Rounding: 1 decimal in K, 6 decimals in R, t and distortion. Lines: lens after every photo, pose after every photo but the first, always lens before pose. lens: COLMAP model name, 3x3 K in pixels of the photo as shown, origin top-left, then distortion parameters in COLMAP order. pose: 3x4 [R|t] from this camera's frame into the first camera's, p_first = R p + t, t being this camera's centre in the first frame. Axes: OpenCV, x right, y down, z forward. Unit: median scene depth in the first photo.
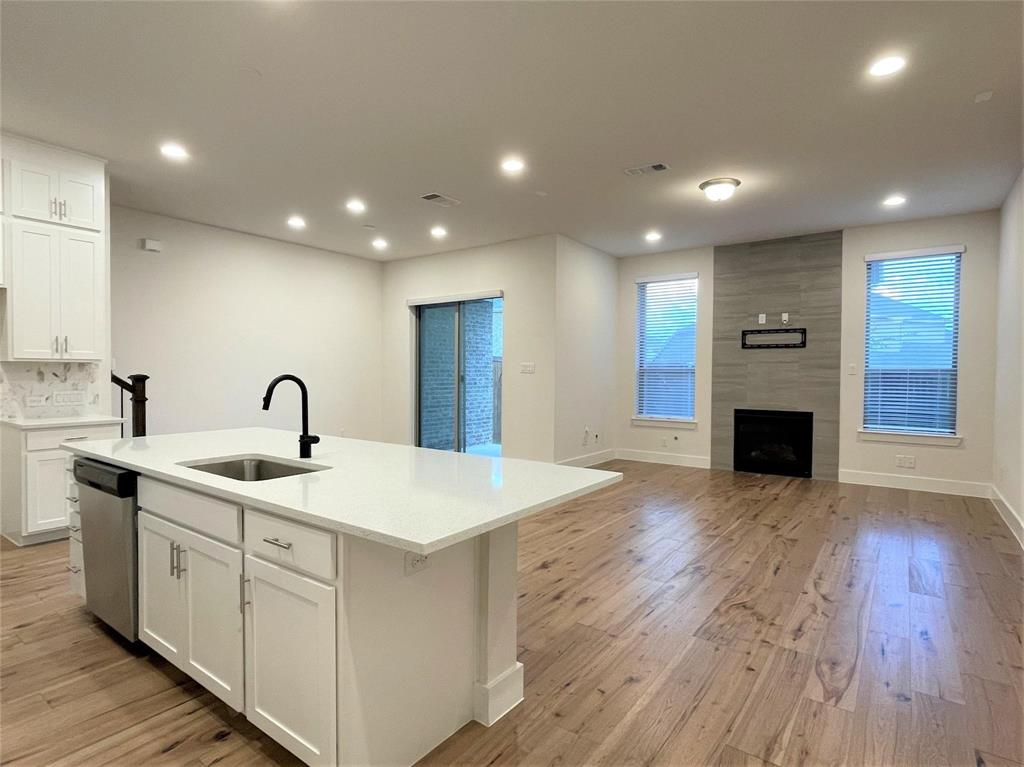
lens RADIAL K [[542.5, 0, 512.0], [0, 542.5, 383.5], [0, 0, 1]] dist [-0.002752, -0.000849]
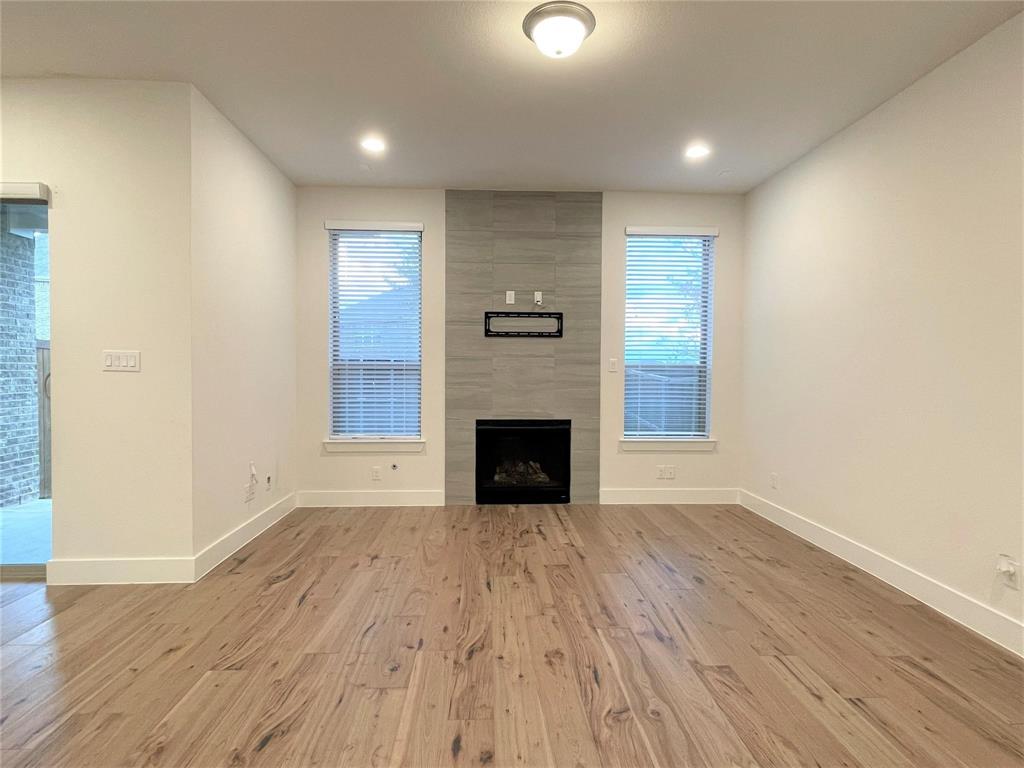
lens RADIAL K [[529.9, 0, 512.0], [0, 529.9, 384.0], [0, 0, 1]] dist [-0.003150, 0.000577]
pose [[0.778444, -0.019725, 0.627403, 0.005424], [0.013049, 0.999799, 0.015242, -0.011995], [-0.627578, -0.003678, 0.778545, 0.457231]]
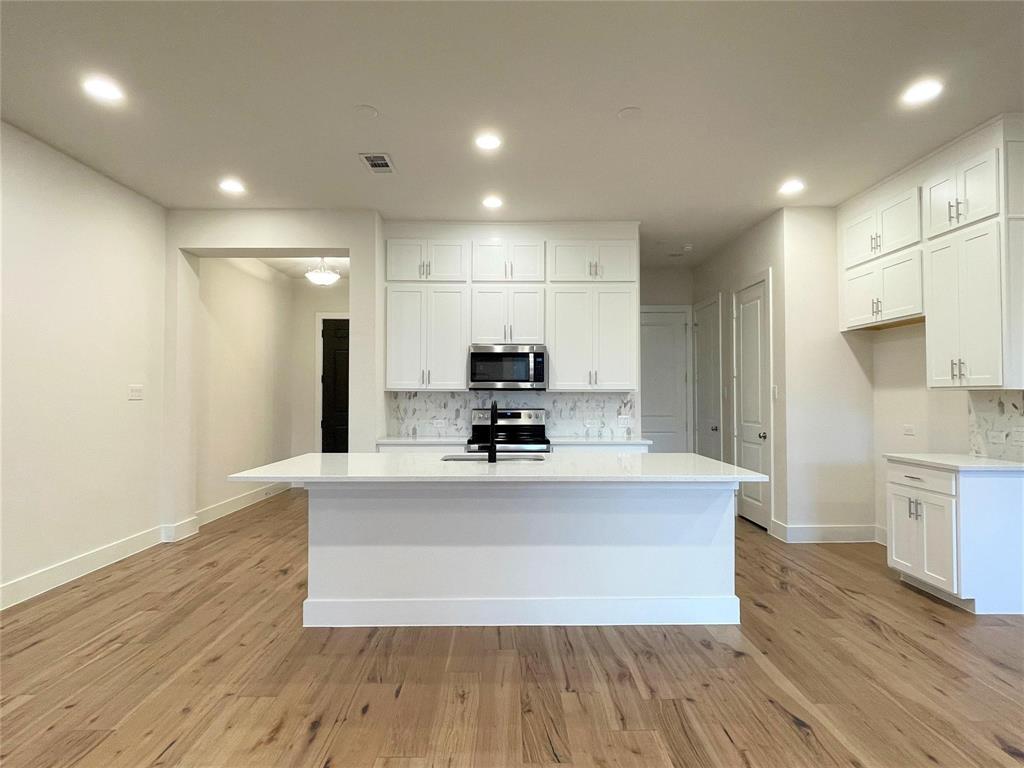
lens RADIAL K [[529.9, 0, 512.0], [0, 529.9, 384.0], [0, 0, 1]] dist [-0.003150, 0.000577]
pose [[-0.801424, -0.021750, -0.597701, 0.138639], [-0.021218, 0.999743, -0.007930, -0.017991], [0.597720, 0.006327, -0.801680, 0.794902]]
